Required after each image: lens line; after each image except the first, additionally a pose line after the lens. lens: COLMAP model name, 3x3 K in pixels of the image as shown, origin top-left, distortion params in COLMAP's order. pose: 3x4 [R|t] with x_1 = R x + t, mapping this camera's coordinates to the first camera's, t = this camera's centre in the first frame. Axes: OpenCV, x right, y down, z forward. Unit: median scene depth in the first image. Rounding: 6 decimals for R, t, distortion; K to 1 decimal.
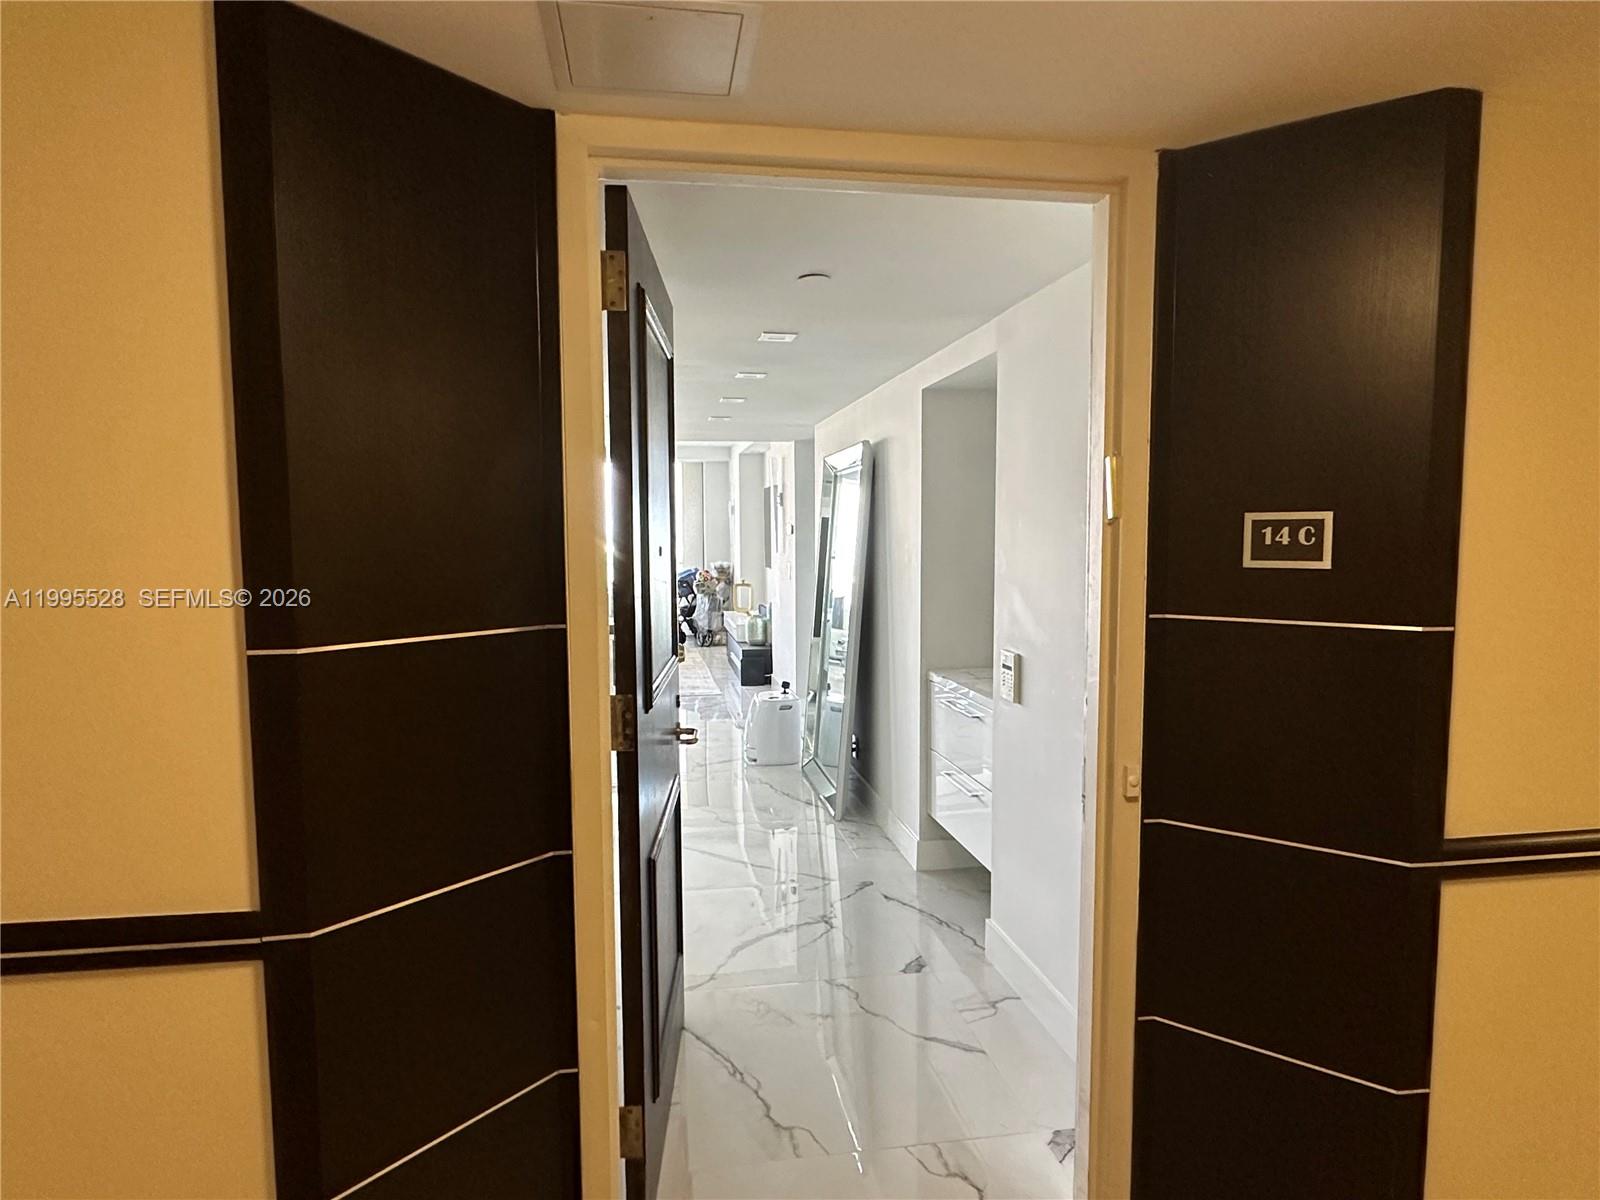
lens RADIAL K [[923.7, 0, 800.0], [0, 923.7, 600.0], [0, 0, 1]] dist [-0.023925, -0.000084]
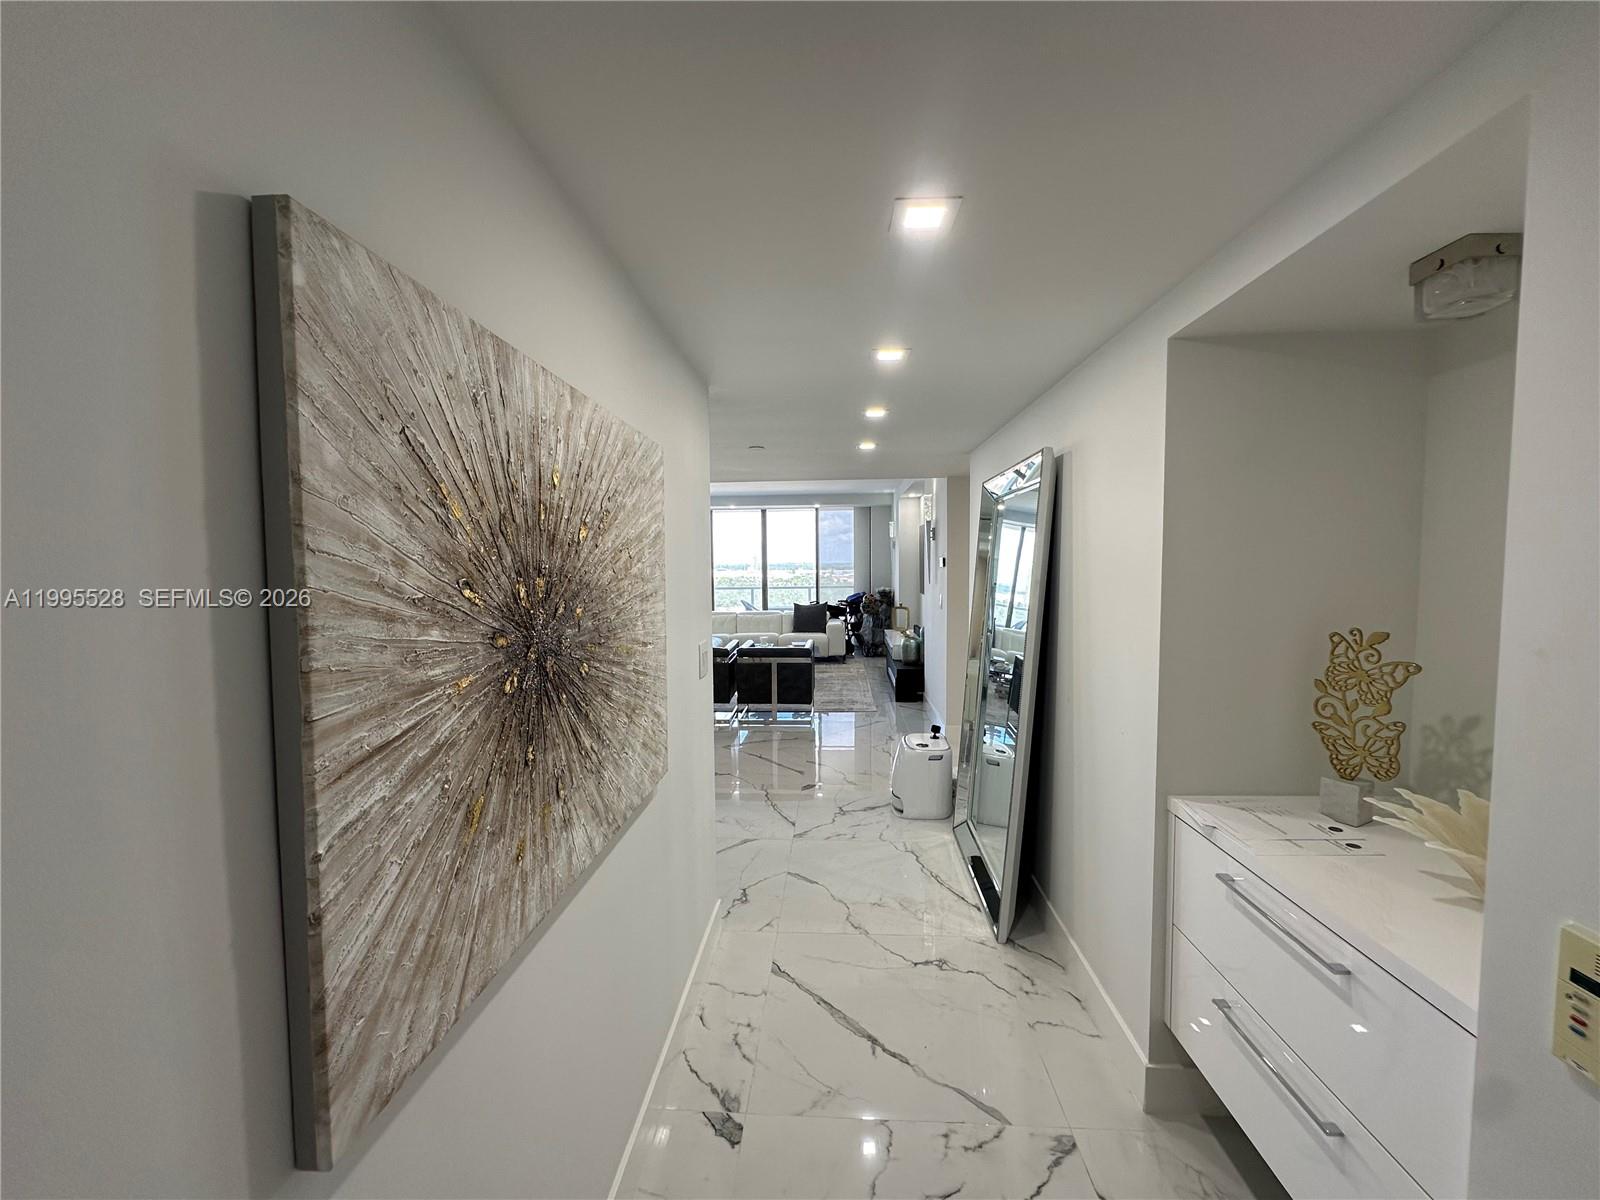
lens RADIAL K [[661.3, 0, 800.0], [0, 661.3, 600.0], [0, 0, 1]] dist [0.000432, 0.000173]
pose [[0.975639, 0.011121, -0.219098, -0.005295], [-0.014435, 0.999804, -0.013532, -0.033123], [0.218905, 0.016365, 0.975609, 0.379641]]
